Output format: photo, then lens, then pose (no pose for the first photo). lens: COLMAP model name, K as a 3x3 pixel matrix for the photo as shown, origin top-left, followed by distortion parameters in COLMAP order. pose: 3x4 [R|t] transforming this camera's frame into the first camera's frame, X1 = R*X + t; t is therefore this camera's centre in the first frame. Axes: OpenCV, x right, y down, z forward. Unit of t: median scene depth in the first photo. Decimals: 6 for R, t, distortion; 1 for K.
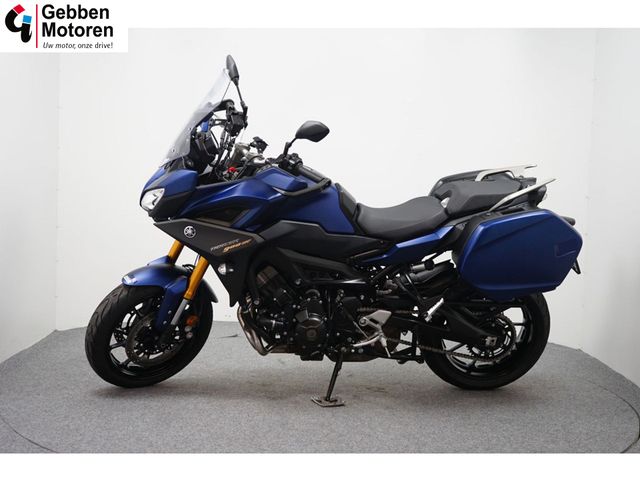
lens RADIAL K [[948.7, 0, 320.0], [0, 948.7, 239.0], [0, 0, 1]] dist [0.111735, 0.000000]
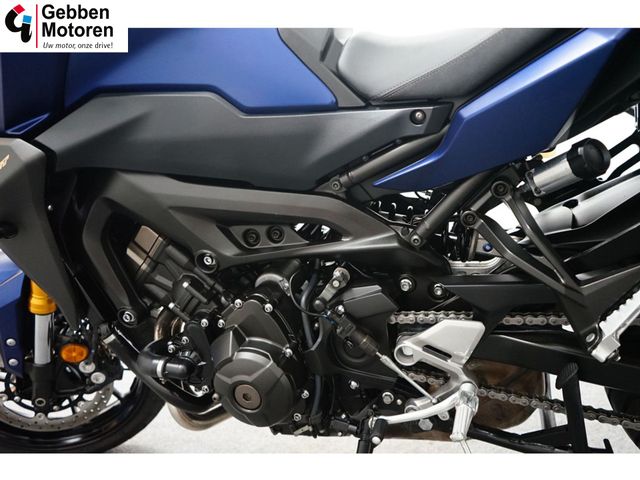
lens RADIAL K [[548.1, 0, 313.5], [0, 548.1, 236.4], [0, 0, 1]] dist [0.018037, -0.004016]
pose [[0.869202, -0.101983, -0.483826, 0.120973], [0.102848, 0.994387, -0.024834, 0.045842], [0.483643, -0.028175, 0.874812, 0.817648]]
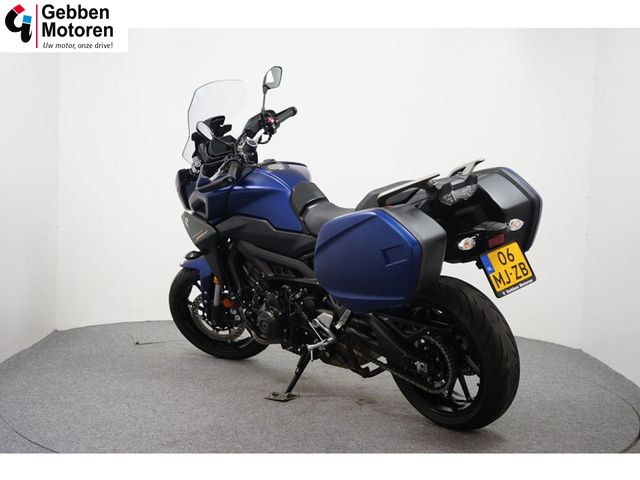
lens RADIAL K [[948.7, 0, 320.9], [0, 948.7, 238.9], [0, 0, 1]] dist [0.111735, 0.000000]
pose [[0.553499, 0.043537, -0.831711, 0.877071], [-0.072259, 0.997377, 0.004121, -0.003984], [0.829709, 0.057818, 0.555194, 0.460247]]
